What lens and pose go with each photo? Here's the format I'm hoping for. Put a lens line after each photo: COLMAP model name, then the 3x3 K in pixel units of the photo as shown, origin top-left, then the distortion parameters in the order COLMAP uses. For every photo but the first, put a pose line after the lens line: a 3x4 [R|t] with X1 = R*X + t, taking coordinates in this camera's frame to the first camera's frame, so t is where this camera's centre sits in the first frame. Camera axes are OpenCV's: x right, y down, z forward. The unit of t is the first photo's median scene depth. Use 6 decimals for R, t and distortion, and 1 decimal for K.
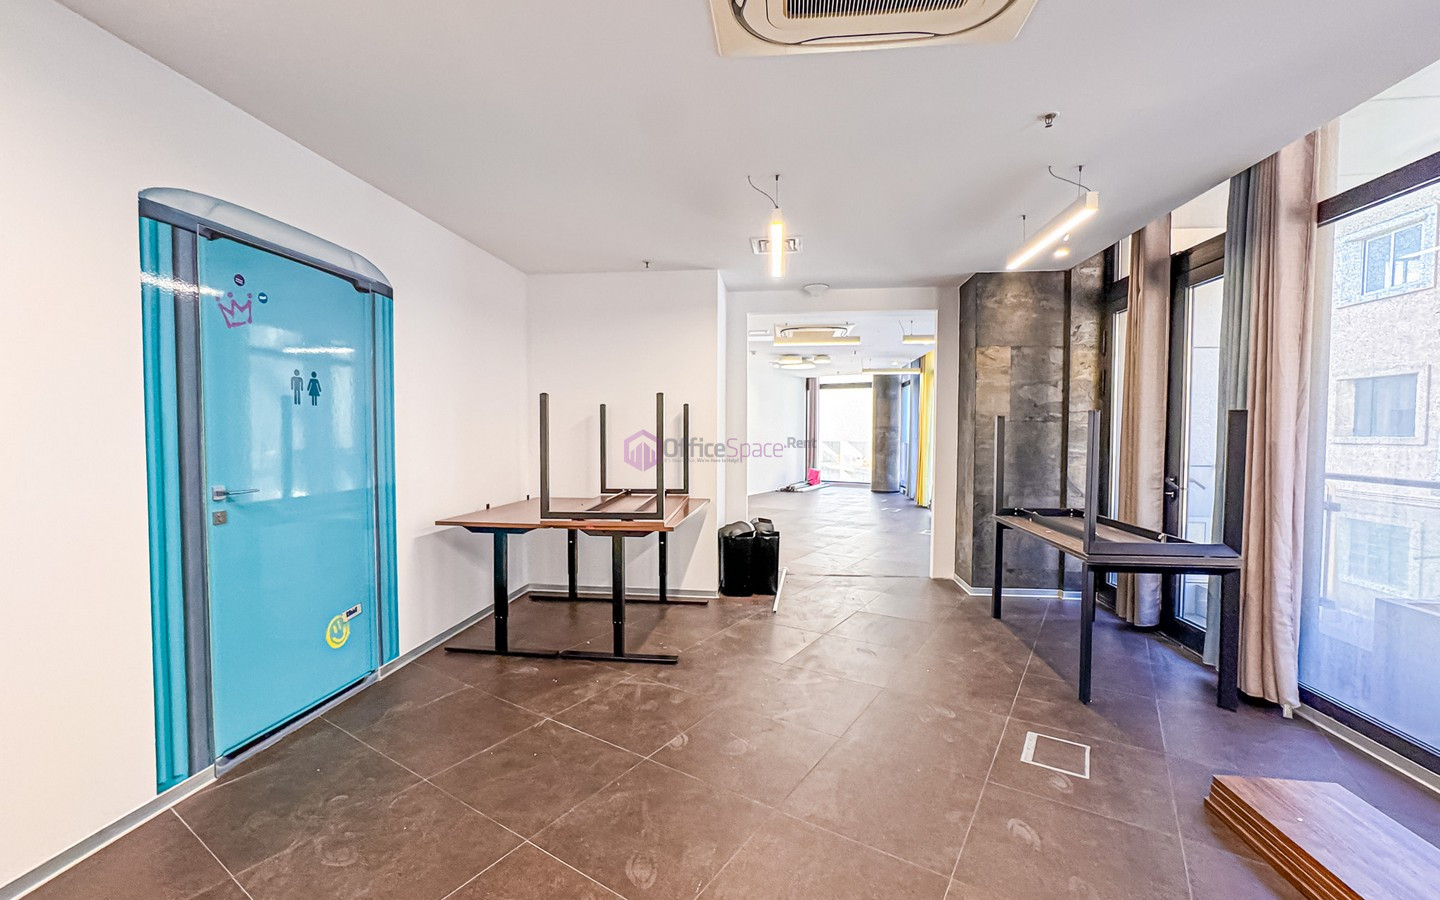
lens RADIAL K [[585.5, 0, 724.5], [0, 585.5, 451.2], [0, 0, 1]] dist [-0.040896, 0.015245]
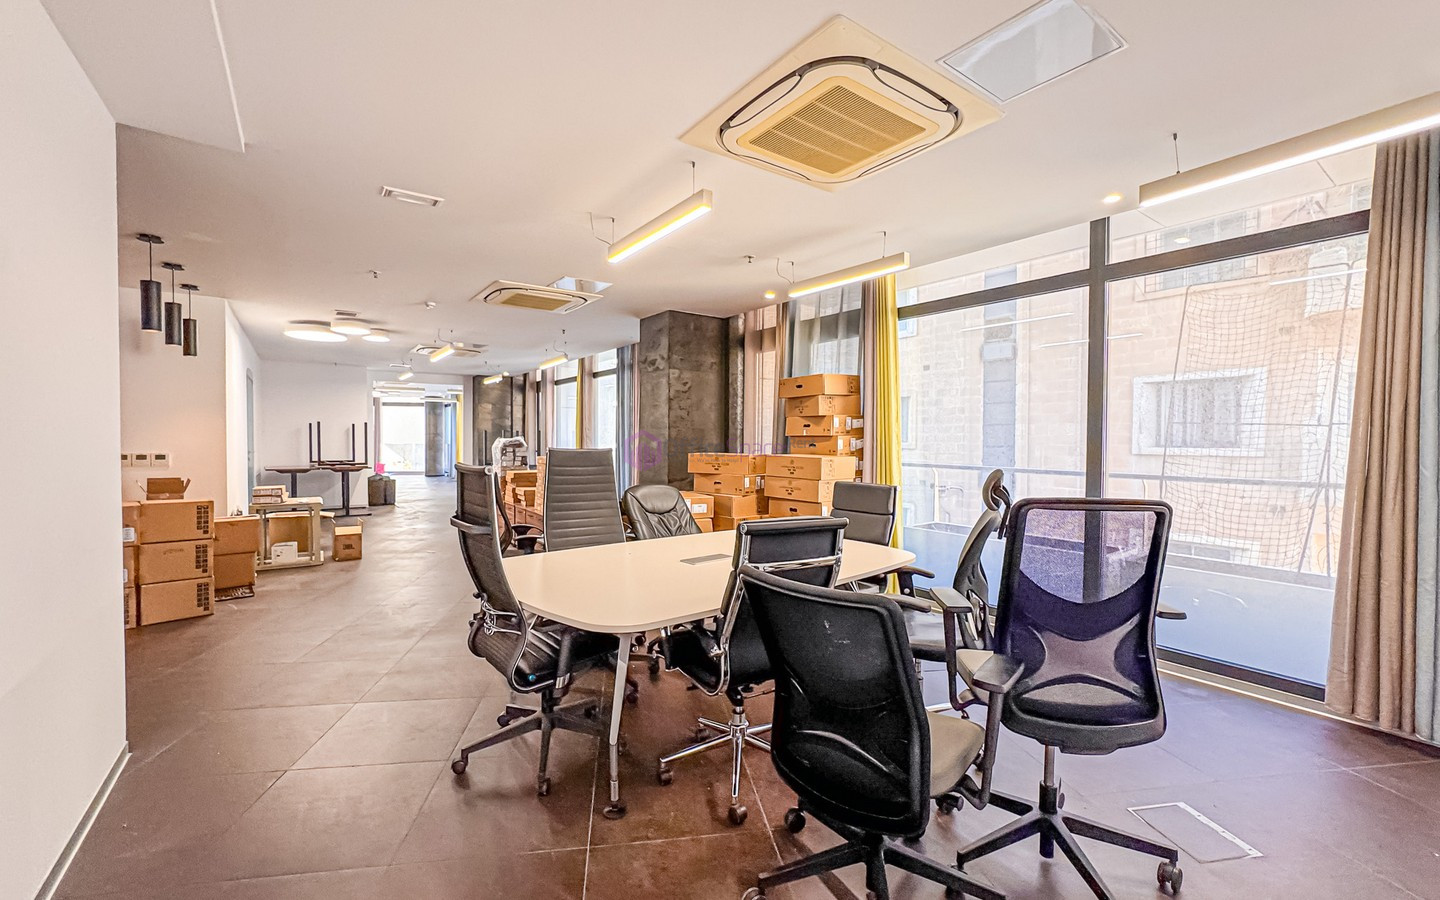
lens RADIAL K [[585.5, 0, 724.5], [0, 585.5, 451.2], [0, 0, 1]] dist [-0.040896, 0.015245]
pose [[0.730931, -0.011387, 0.682356, -0.205538], [0.018358, 0.999827, -0.002980, 0.023923], [-0.682204, 0.014705, 0.731014, -0.629608]]
